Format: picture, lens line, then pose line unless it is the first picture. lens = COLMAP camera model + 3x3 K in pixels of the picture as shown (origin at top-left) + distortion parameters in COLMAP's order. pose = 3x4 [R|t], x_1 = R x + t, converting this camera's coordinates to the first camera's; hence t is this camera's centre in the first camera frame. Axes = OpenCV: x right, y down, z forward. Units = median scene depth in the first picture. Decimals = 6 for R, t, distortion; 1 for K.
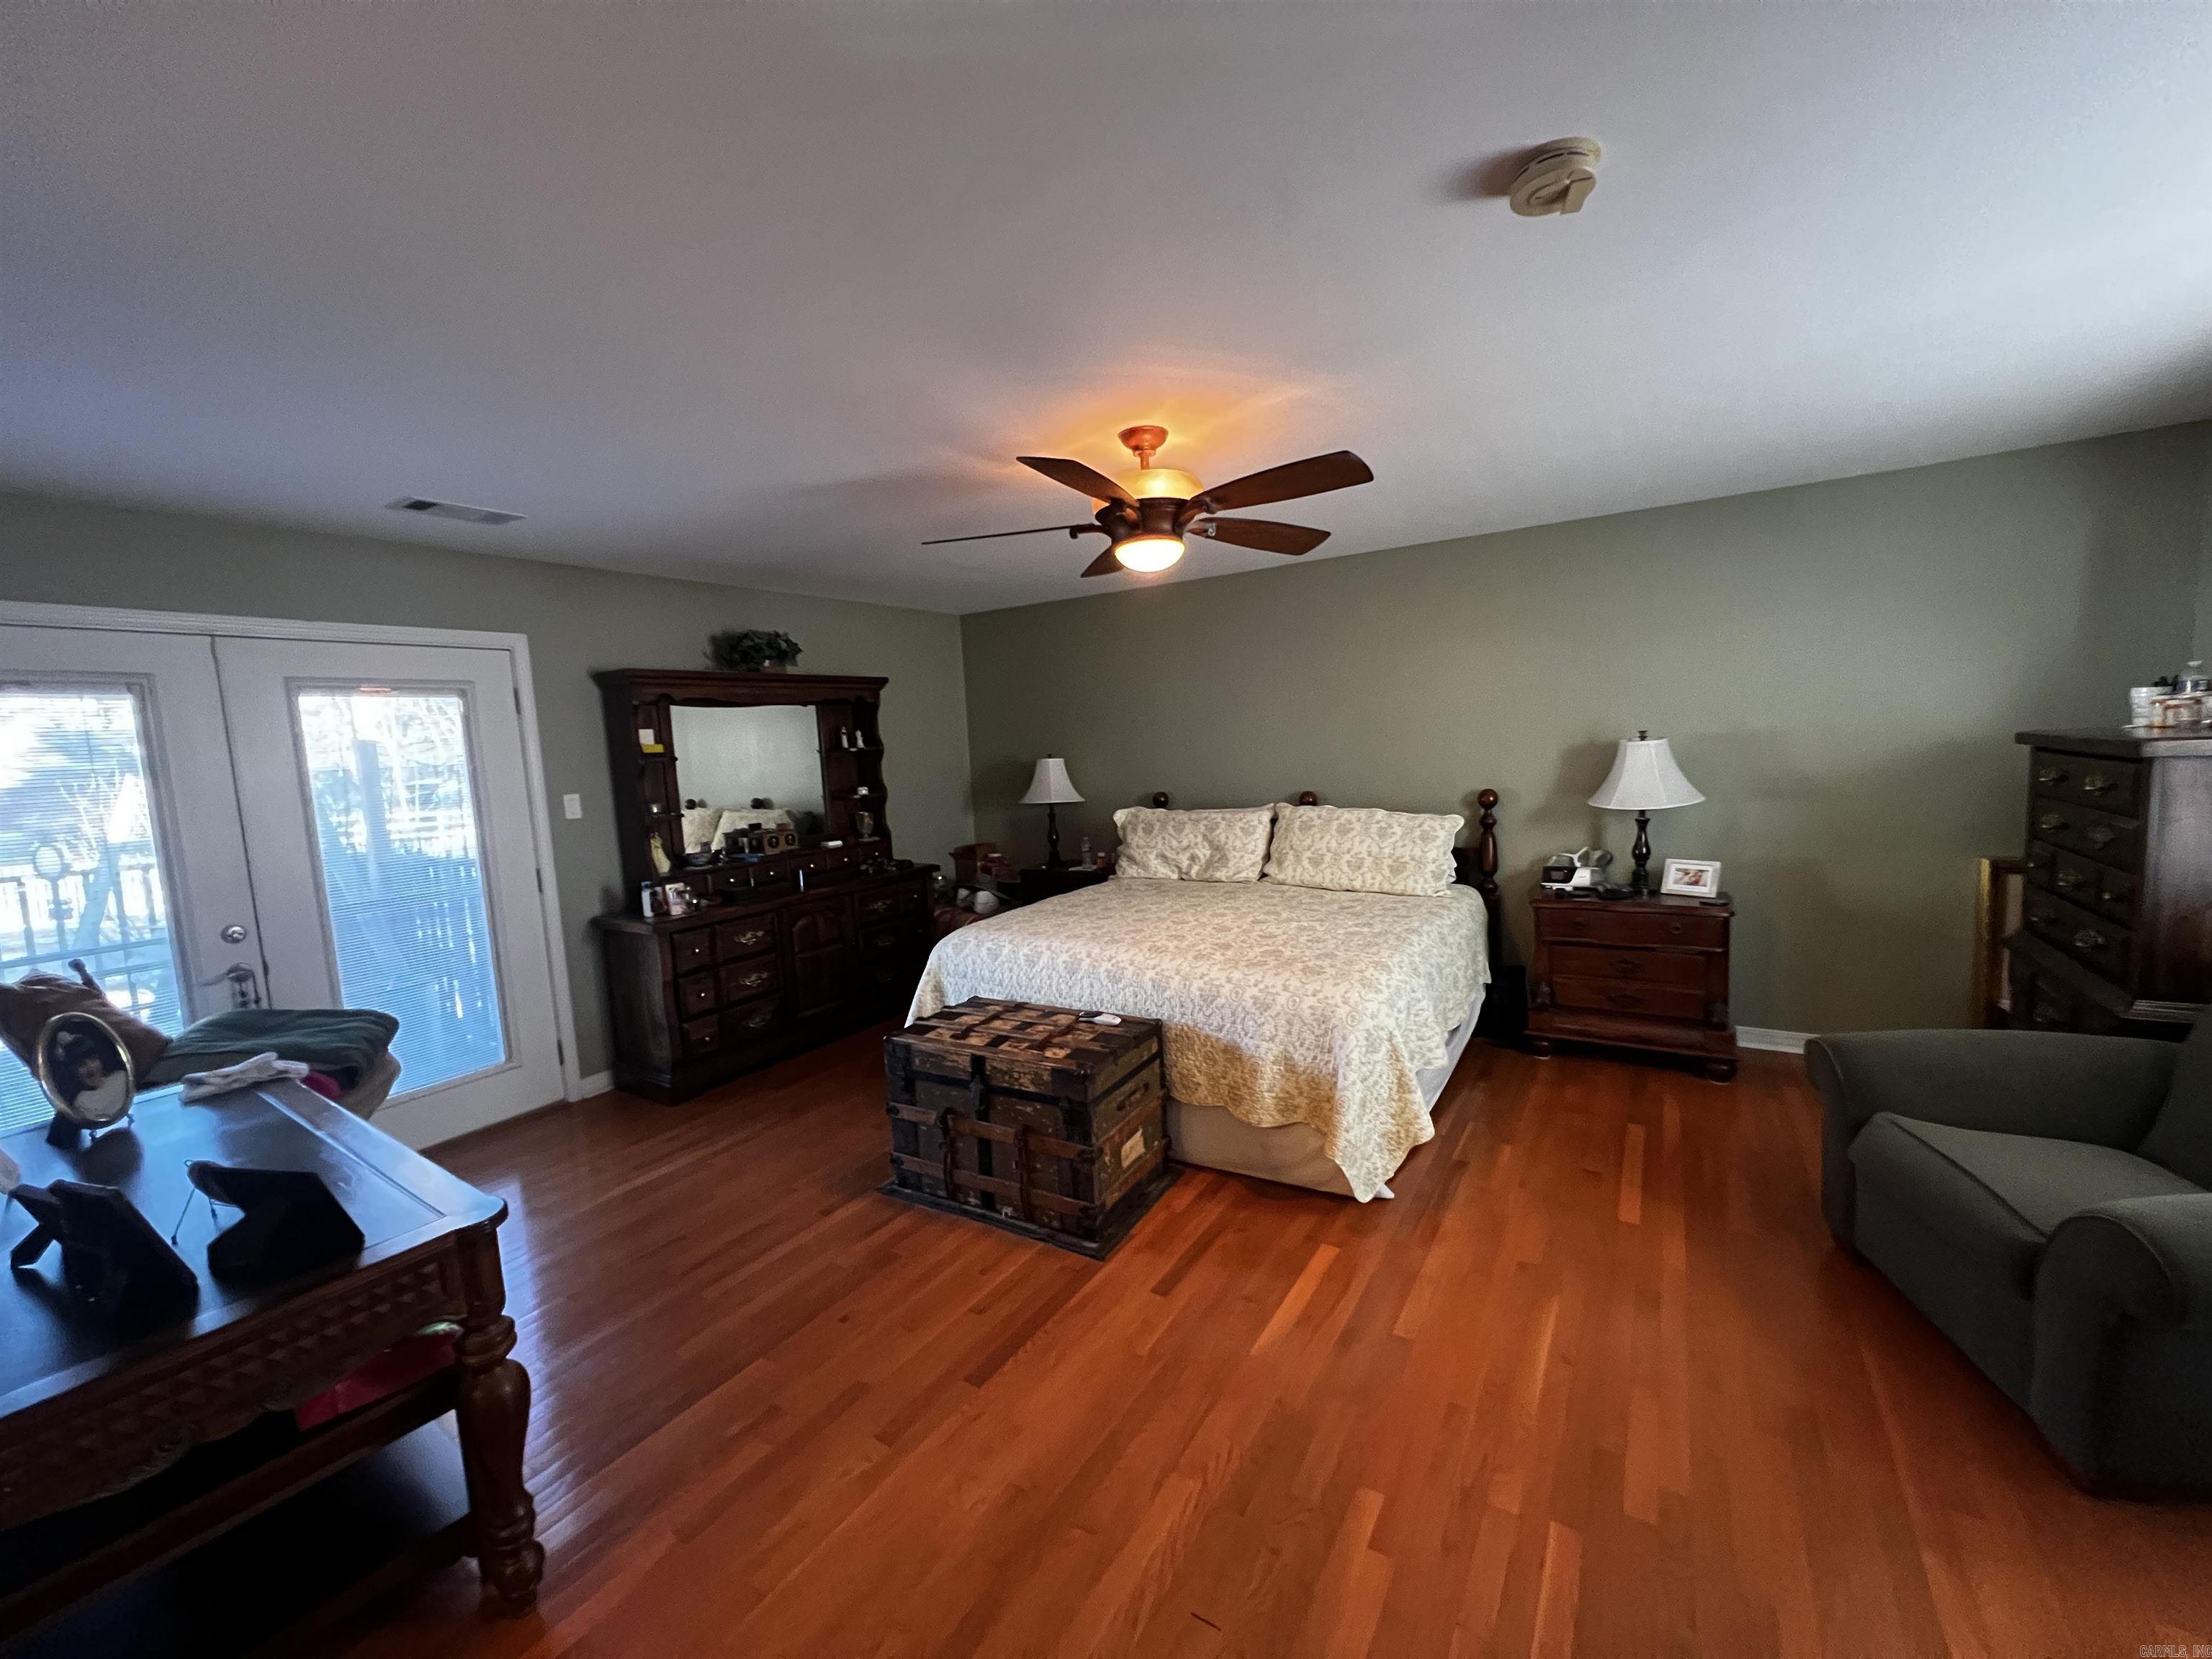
lens RADIAL K [[878.3, 0, 1105.5], [0, 878.3, 826.6], [0, 0, 1]] dist [-0.000751, -0.000538]
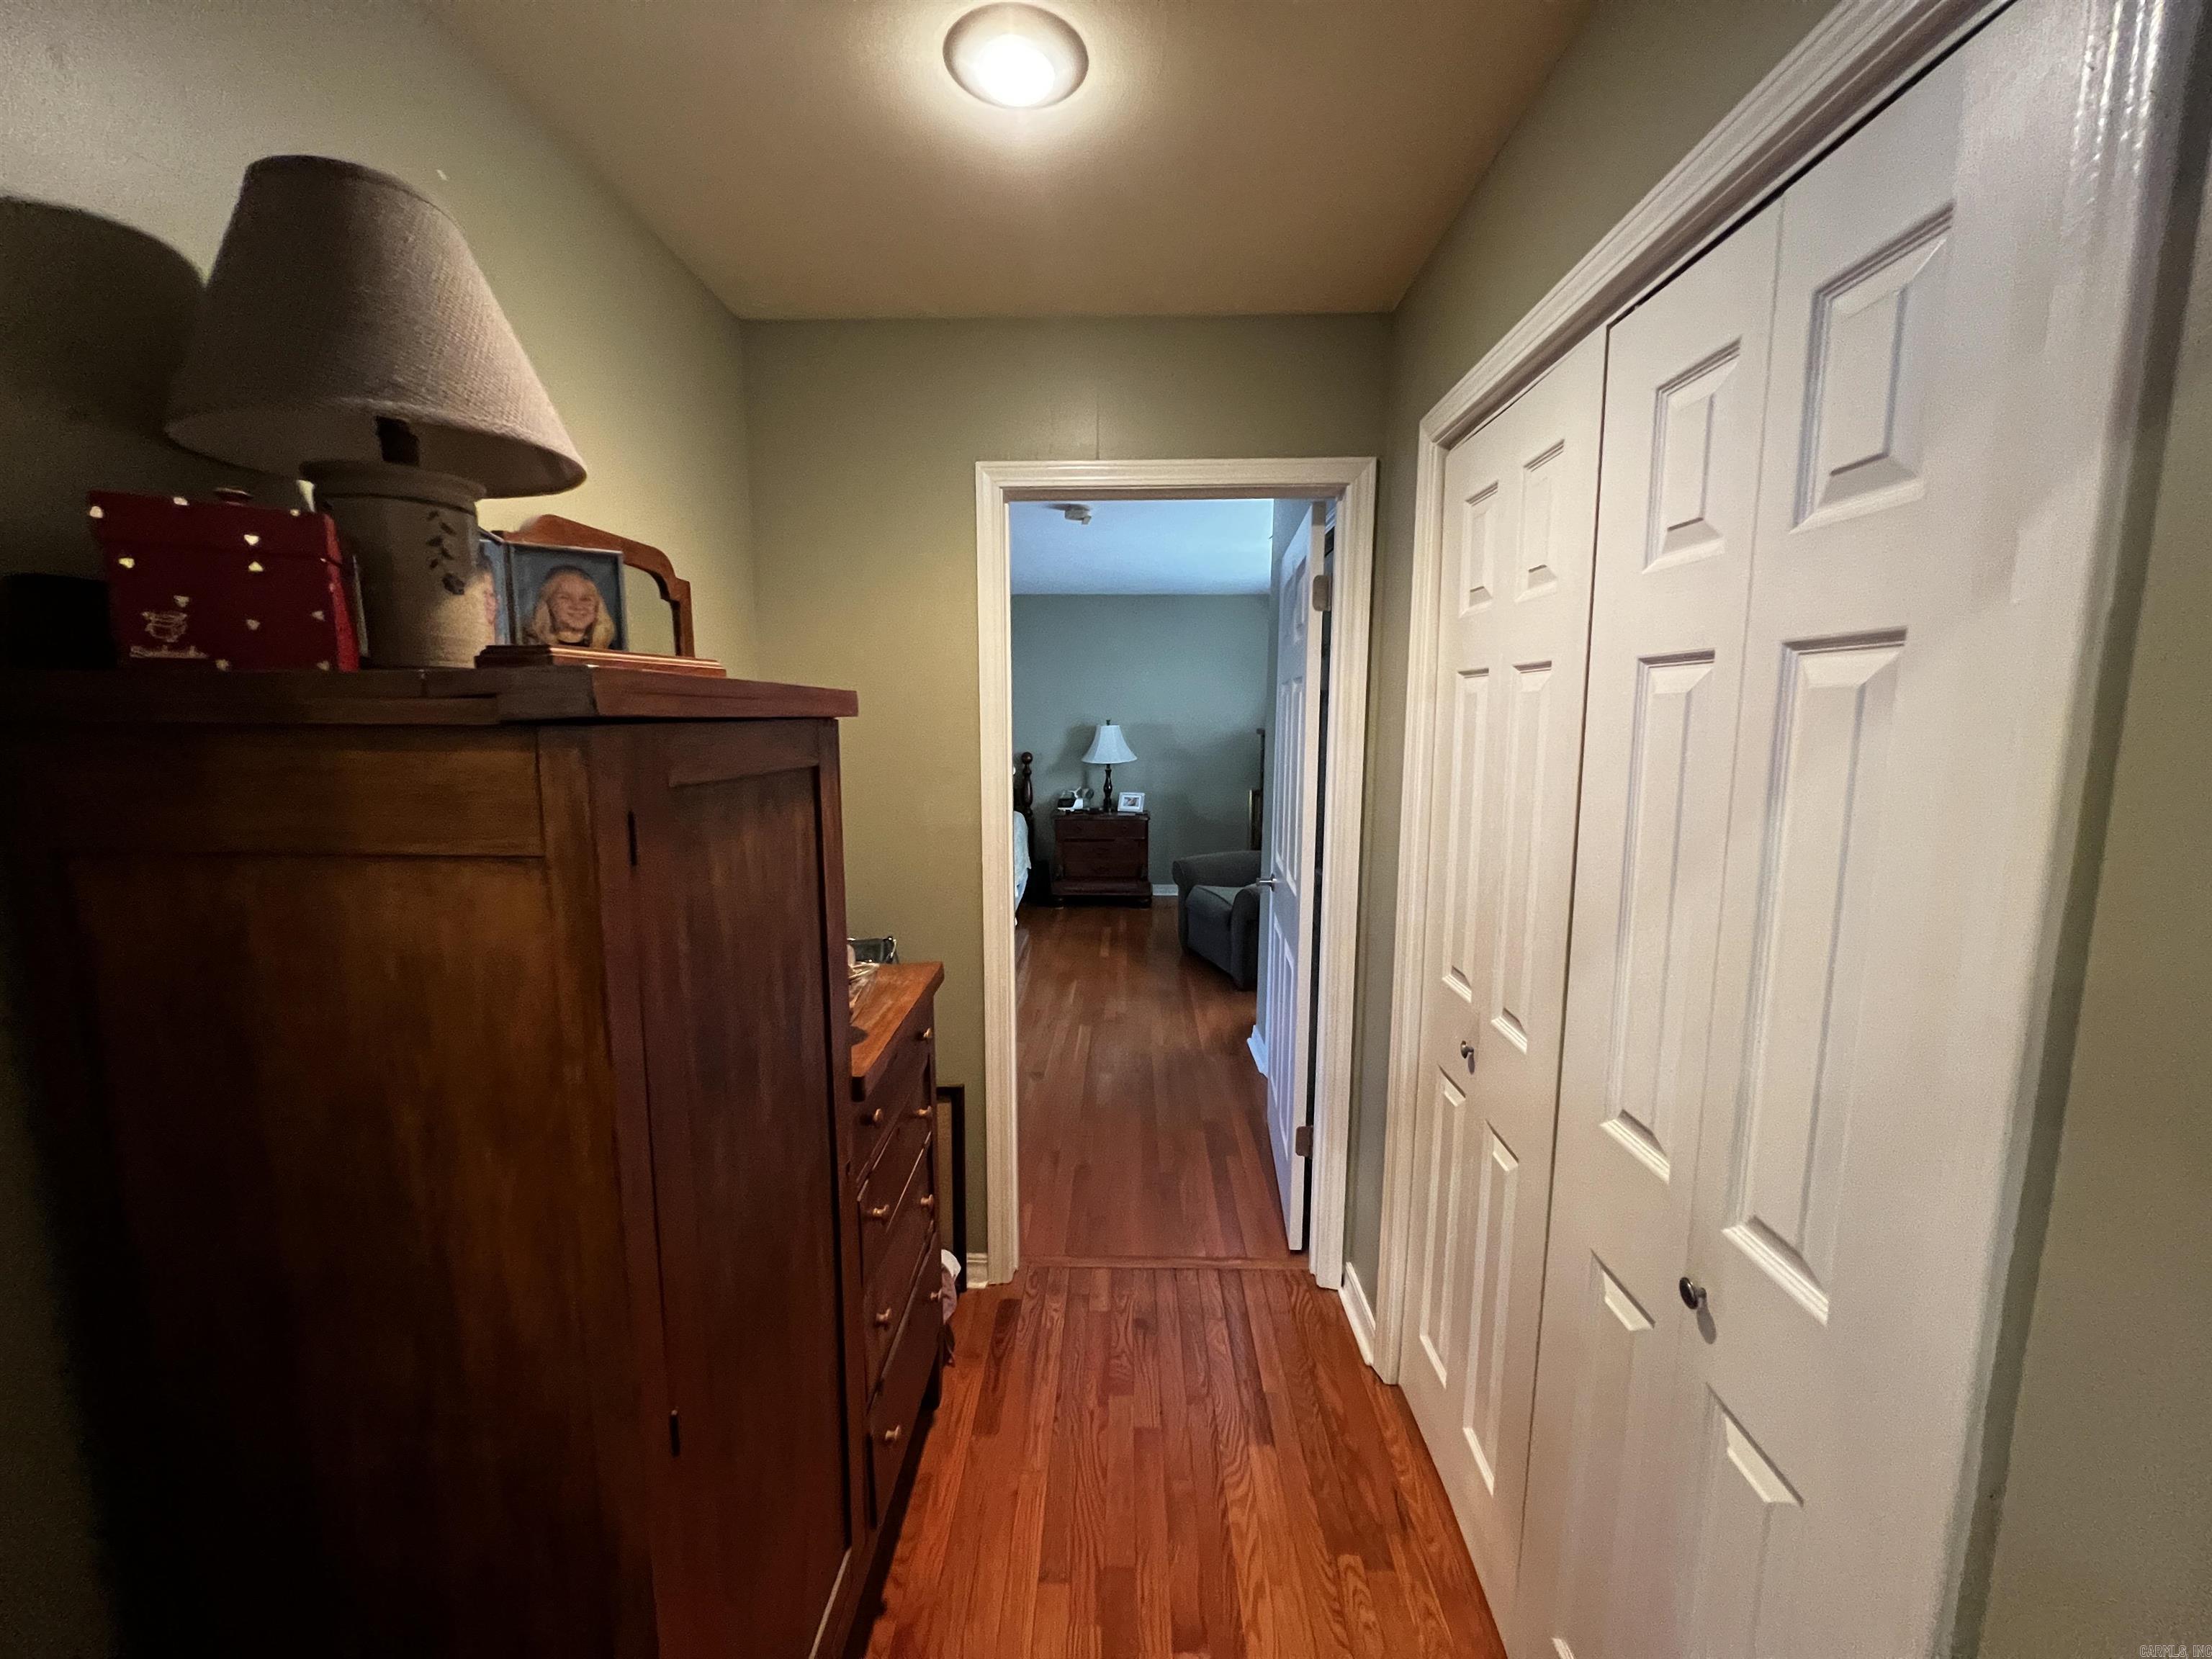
lens RADIAL K [[878.3, 0, 1103.3], [0, 878.3, 825.8], [0, 0, 1]] dist [-0.000751, -0.000538]
pose [[0.854138, -0.013113, 0.519882, -0.326944], [0.002355, 0.999769, 0.021349, 0.067235], [-0.520042, -0.017011, 0.853972, -0.520665]]
